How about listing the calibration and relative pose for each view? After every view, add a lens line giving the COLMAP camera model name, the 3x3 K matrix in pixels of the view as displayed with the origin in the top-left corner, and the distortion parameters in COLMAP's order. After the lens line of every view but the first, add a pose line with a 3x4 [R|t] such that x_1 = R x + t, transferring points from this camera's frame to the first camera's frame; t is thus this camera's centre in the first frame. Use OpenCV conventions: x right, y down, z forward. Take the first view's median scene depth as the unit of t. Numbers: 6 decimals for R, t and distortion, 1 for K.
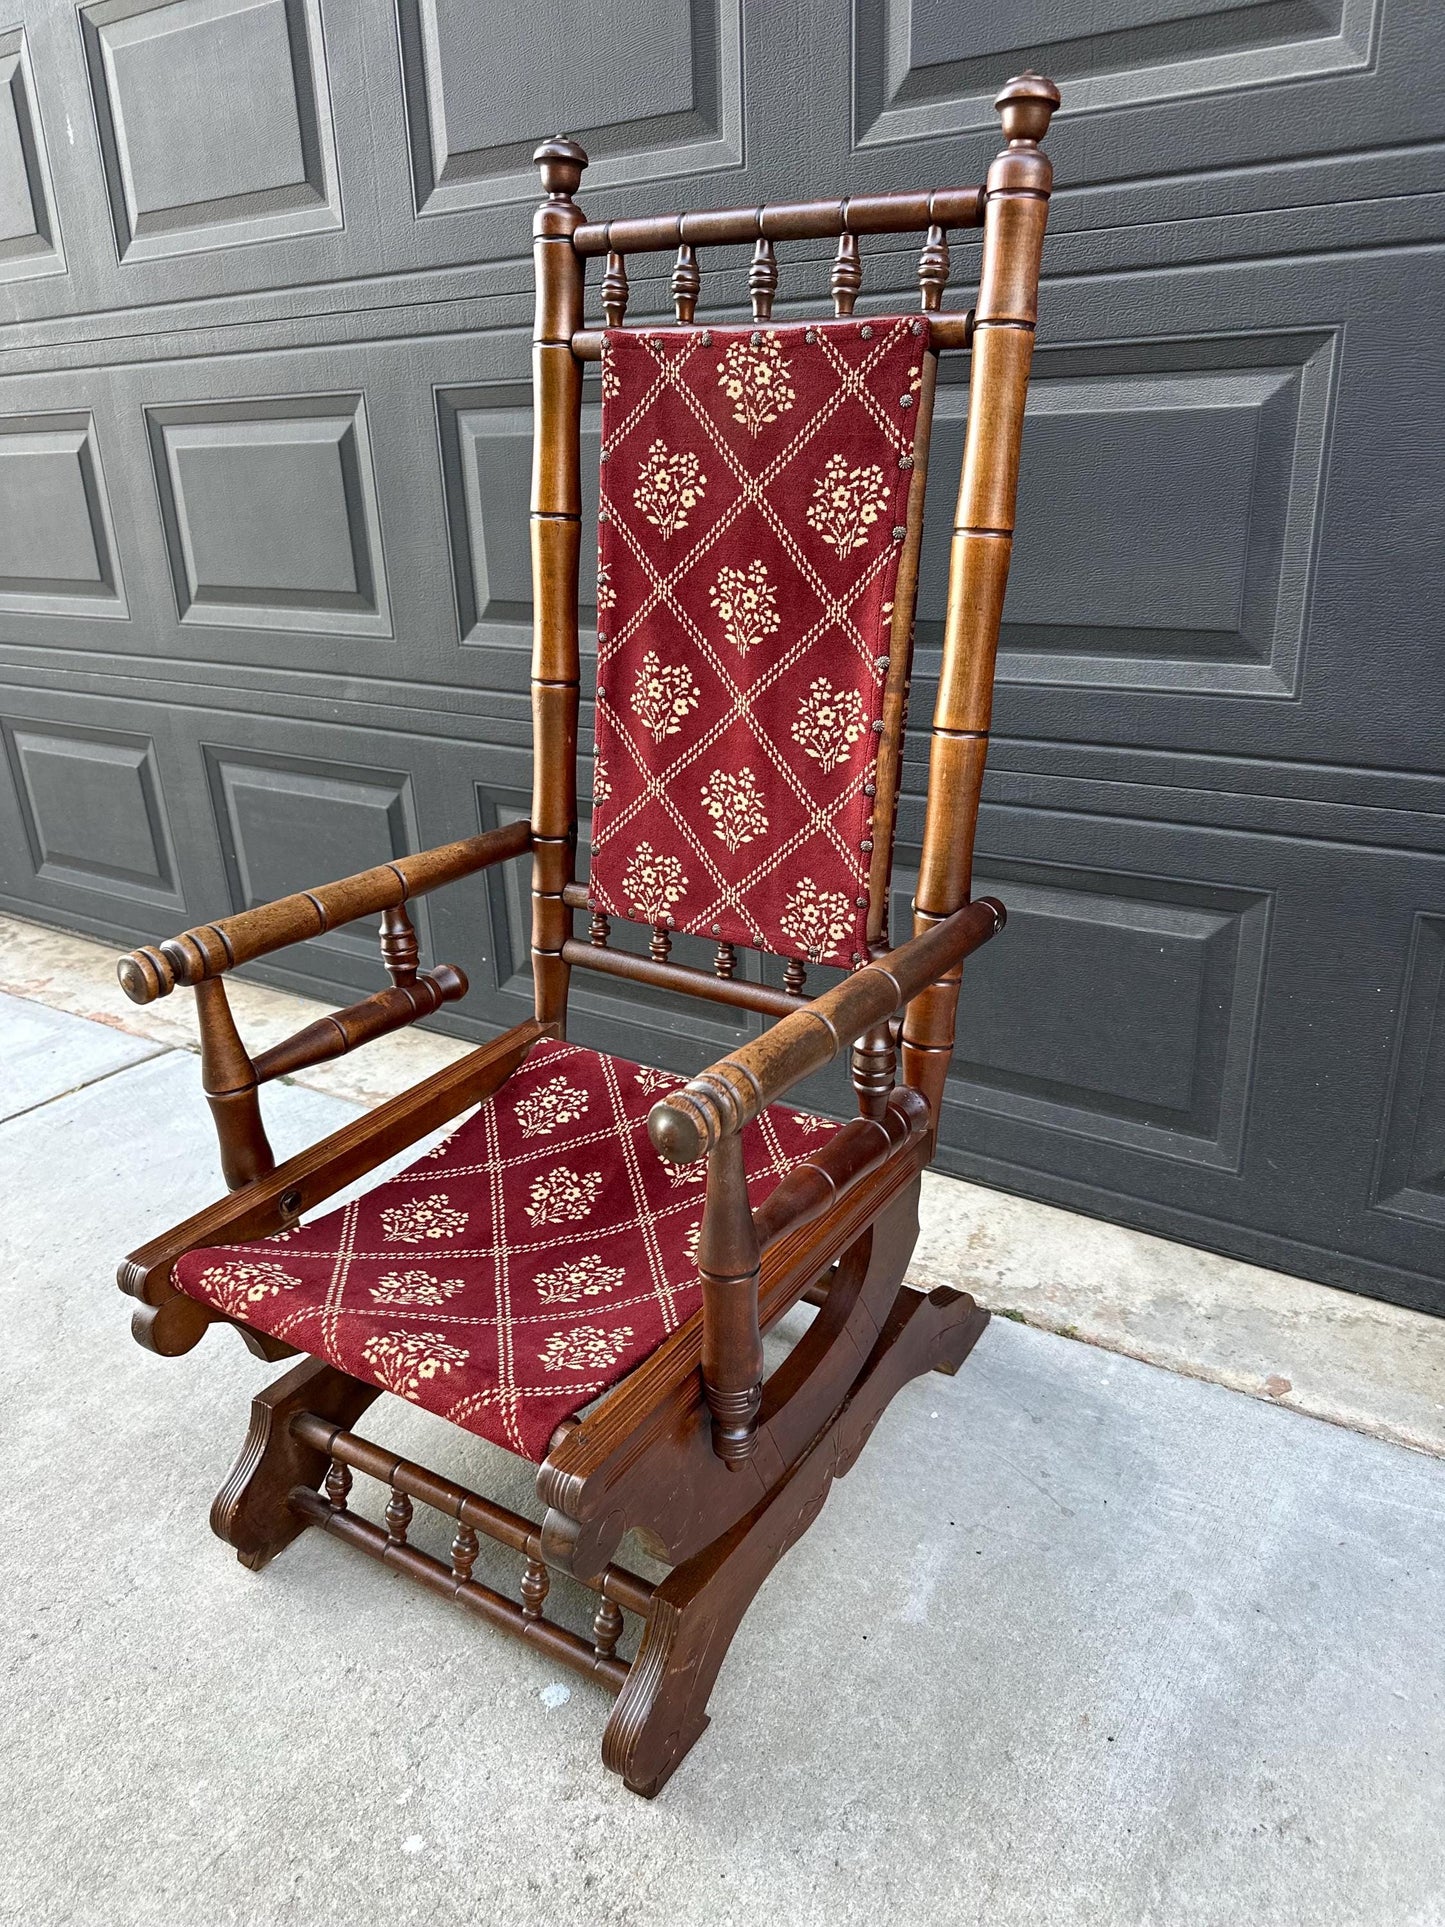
lens RADIAL K [[1363.2, 0, 724.6], [0, 1363.2, 977.4], [0, 0, 1]] dist [0.100357, -0.156302]
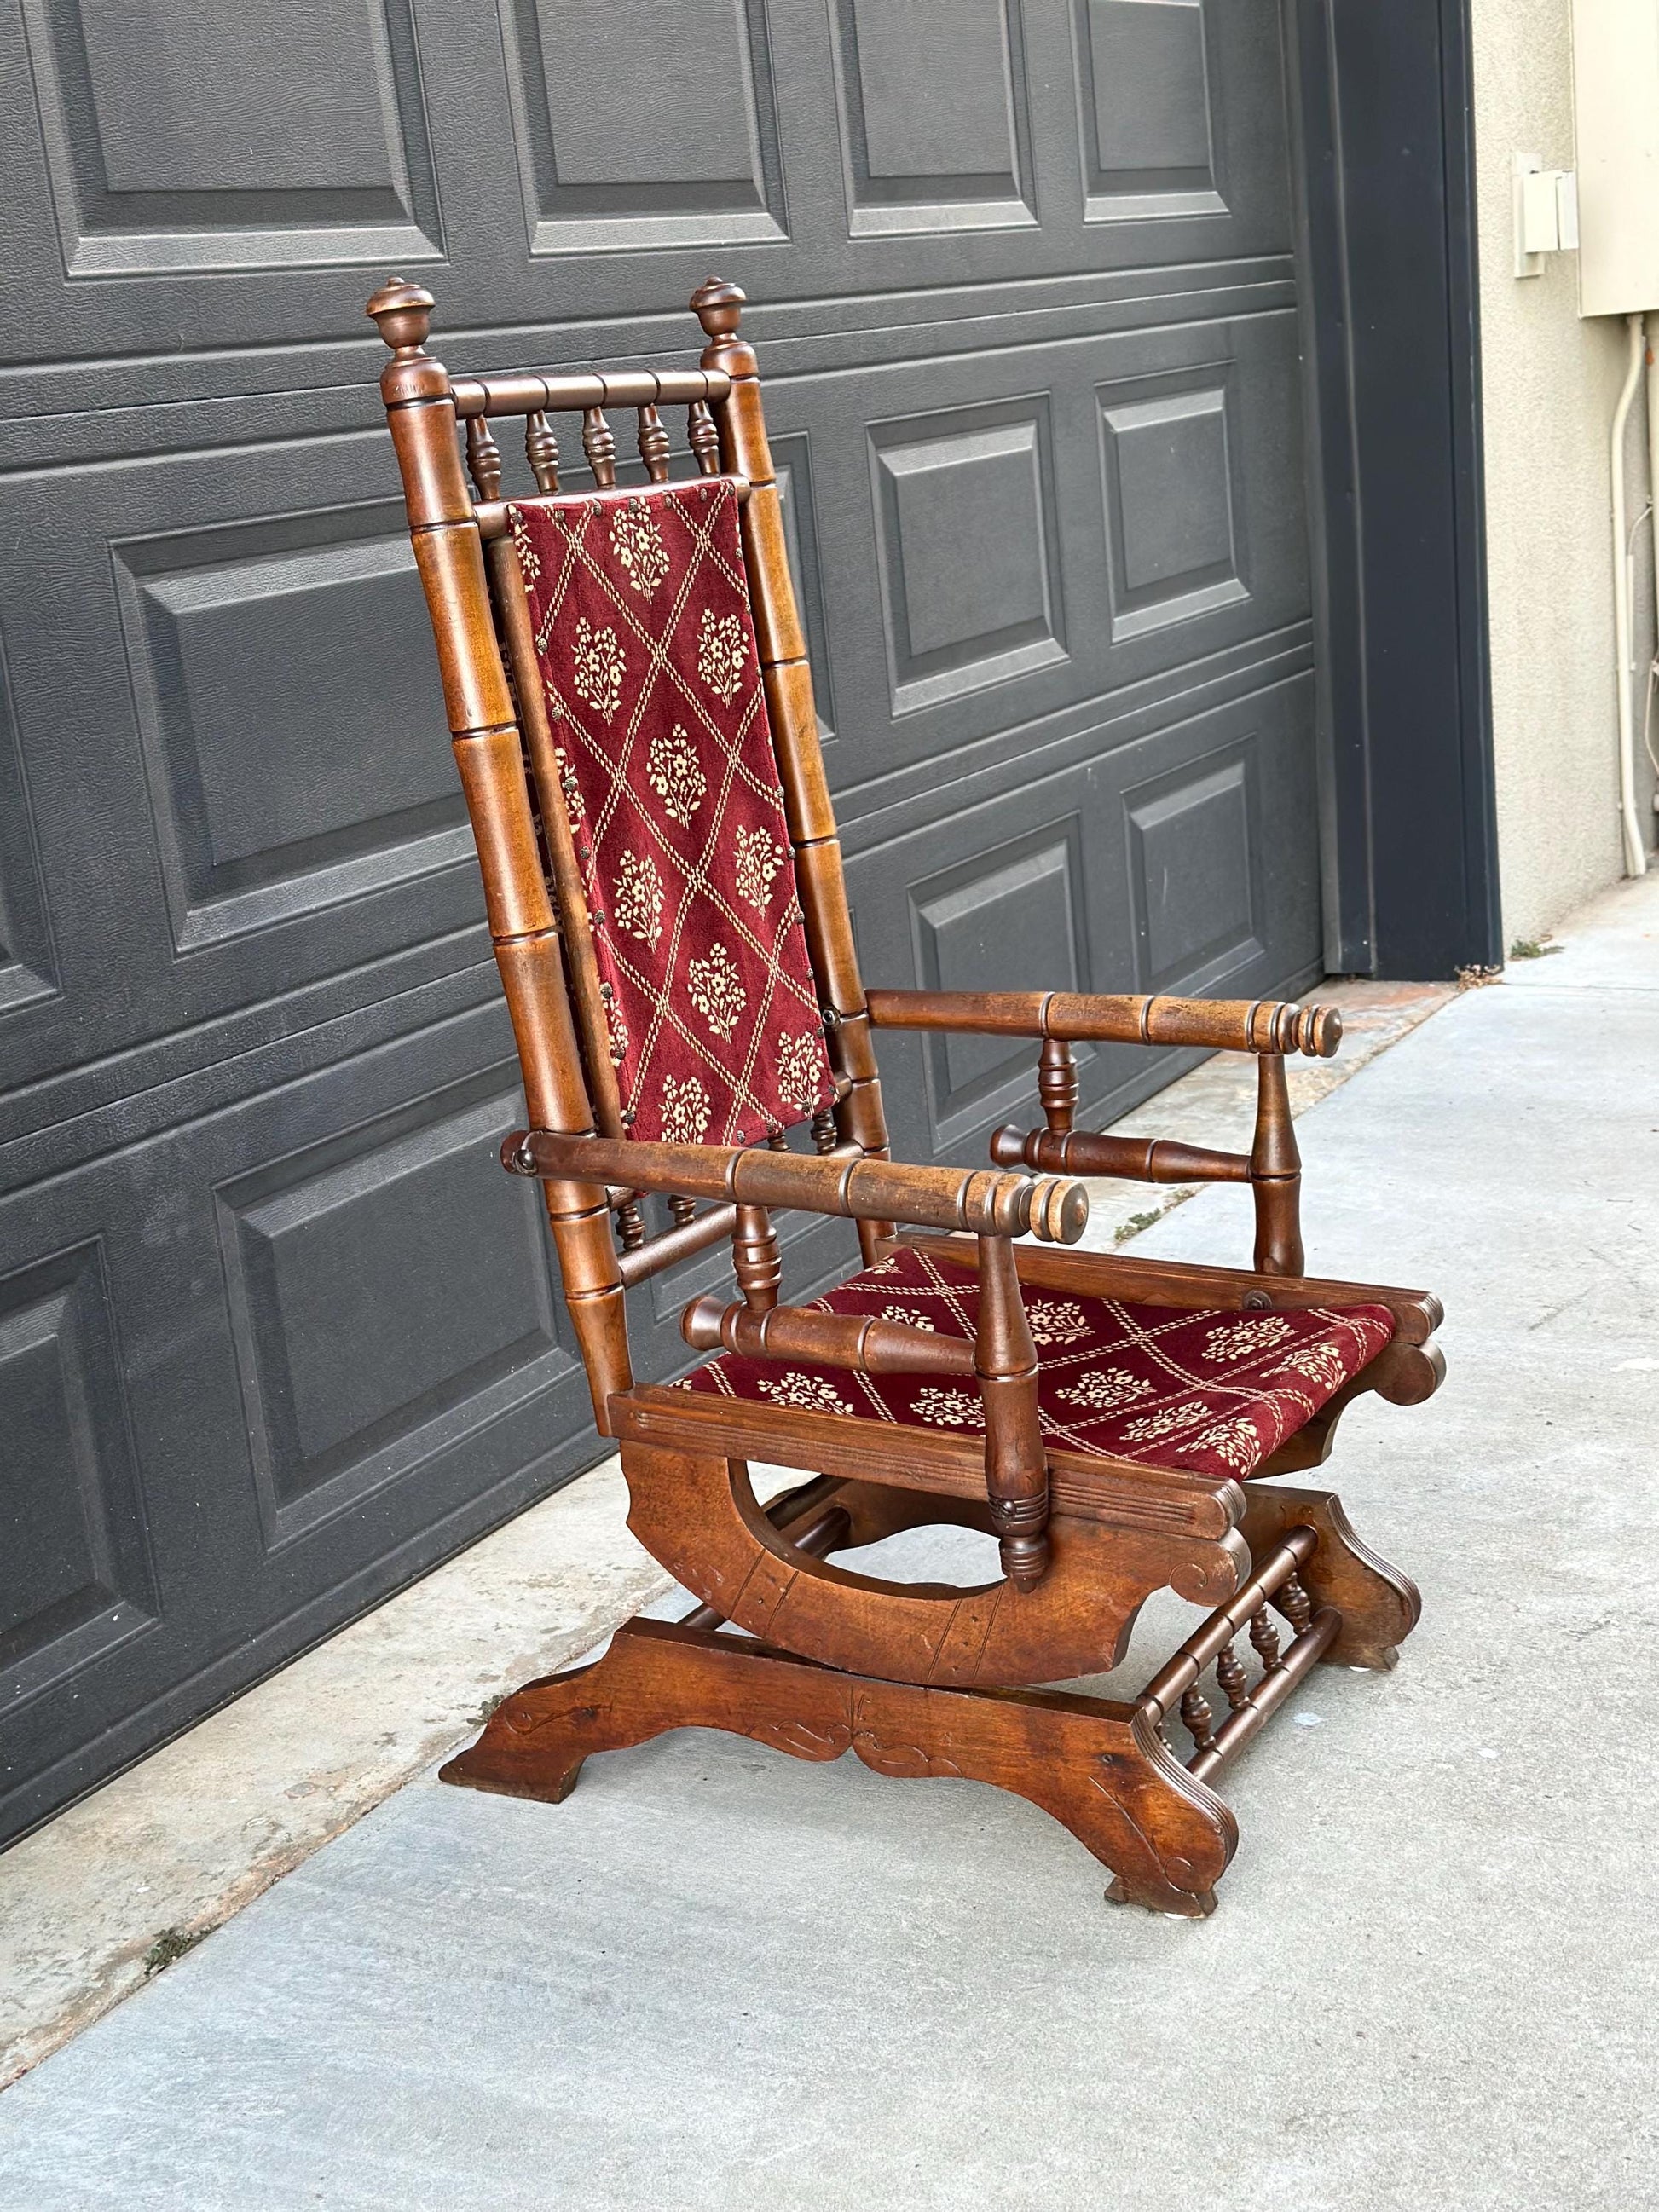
lens RADIAL K [[3114.0, 0, 858.6], [0, 3114.0, 1117.1], [0, 0, 1]] dist [0.133620, 0.000000]
pose [[-0.089562, -0.211664, 0.973230, -2.023729], [0.447346, 0.864498, 0.229184, -0.487330], [-0.889865, 0.455897, 0.017261, 0.947847]]
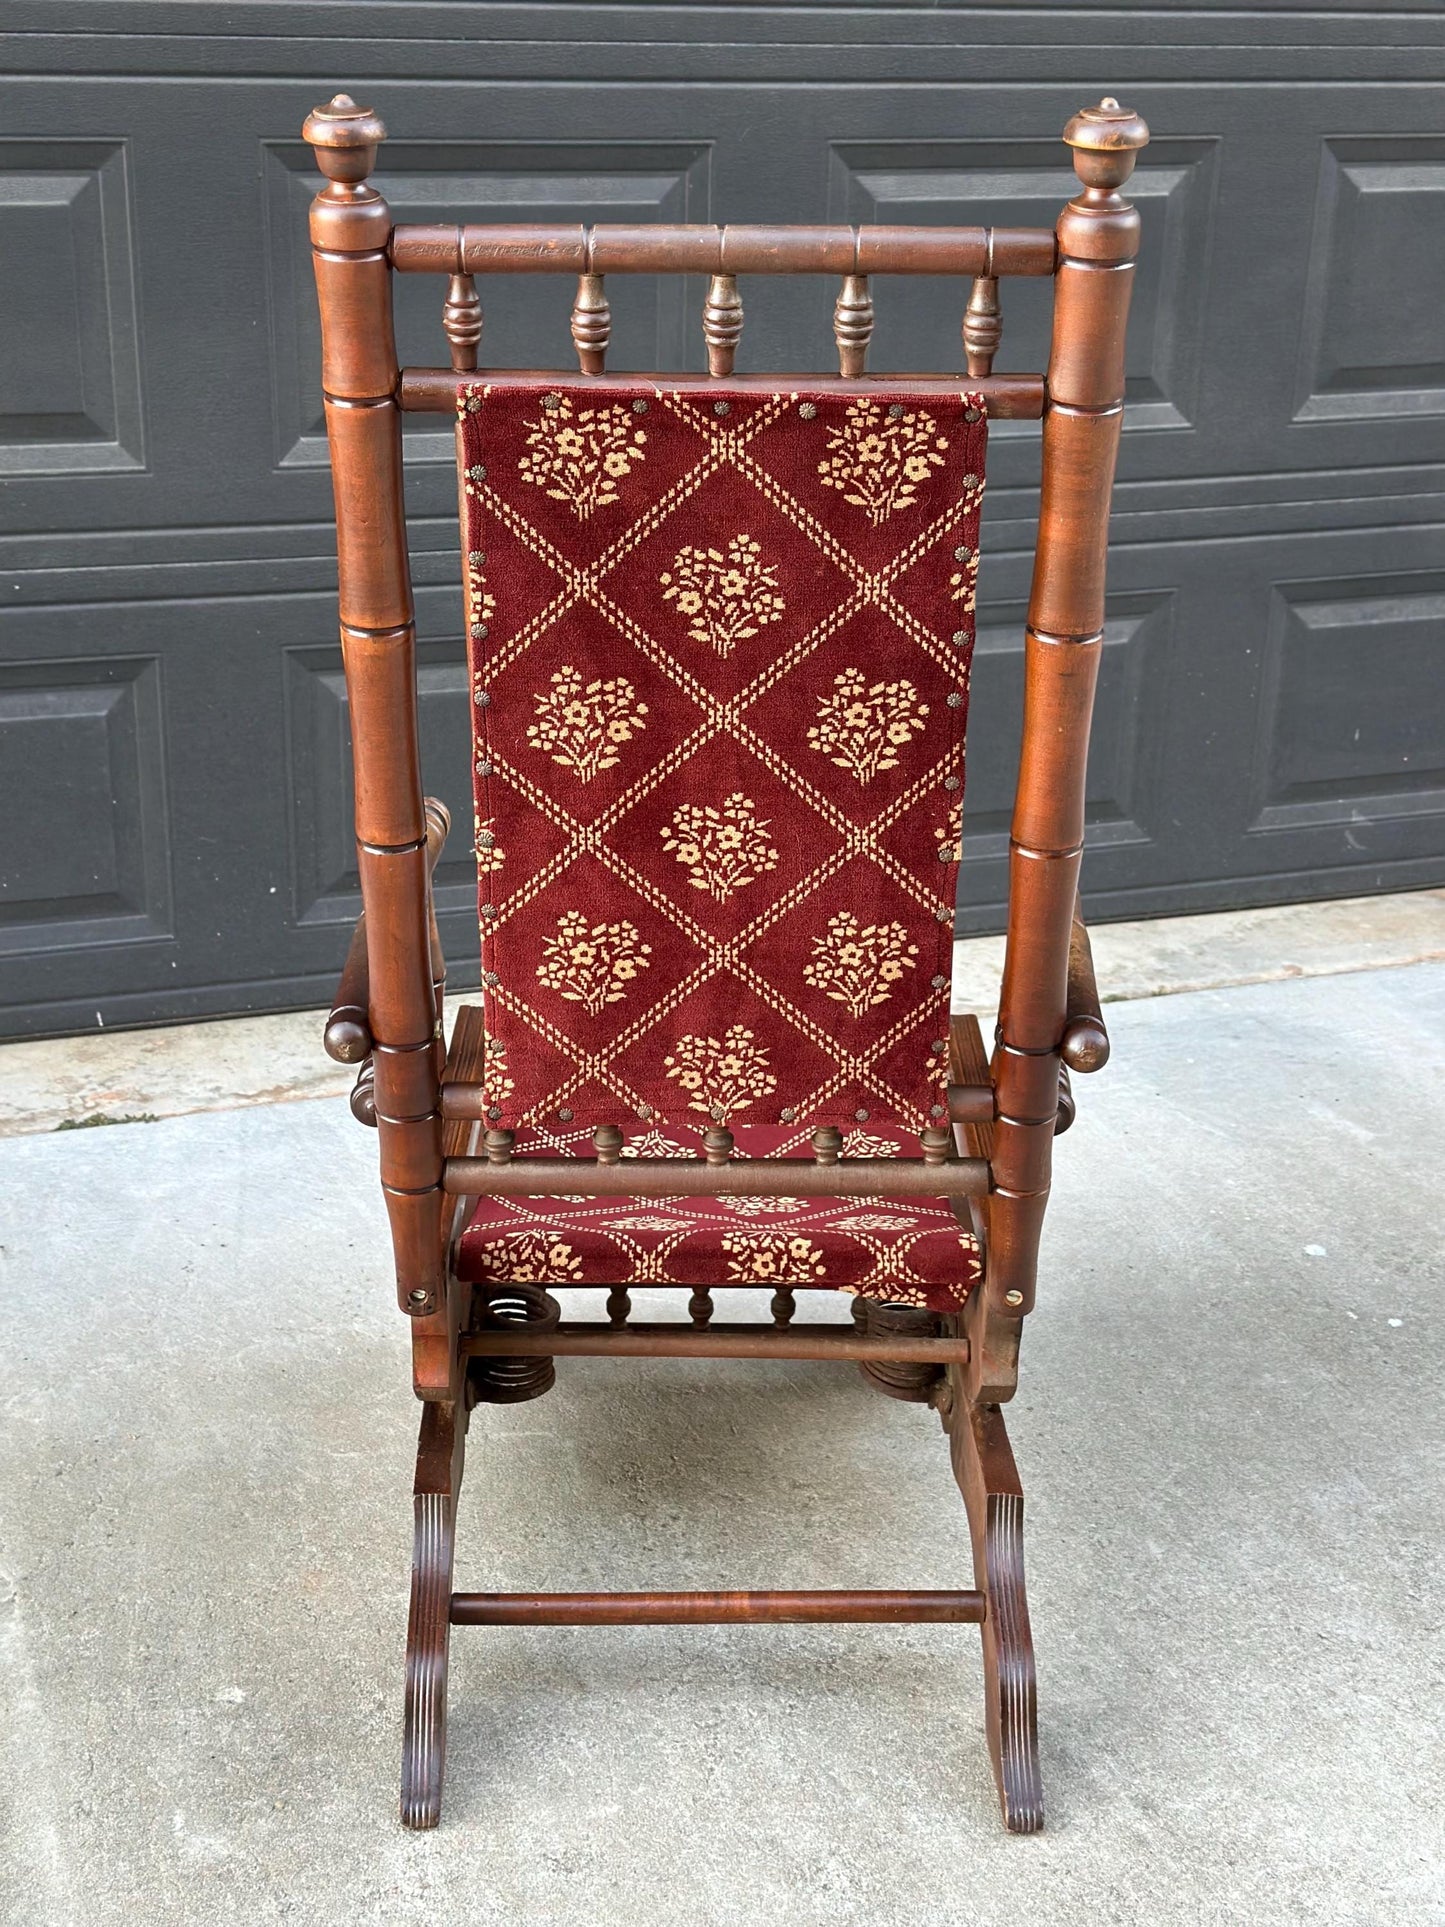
lens RADIAL K [[2712.6, 0, 732.2], [0, 2712.6, 981.8], [0, 0, 1]] dist [0.133620, 0.000000]
pose [[0.579254, -0.256059, 0.773886, -2.101493], [0.252062, 0.959118, 0.128679, -0.163934], [-0.775197, 0.120529, 0.620115, -0.163678]]
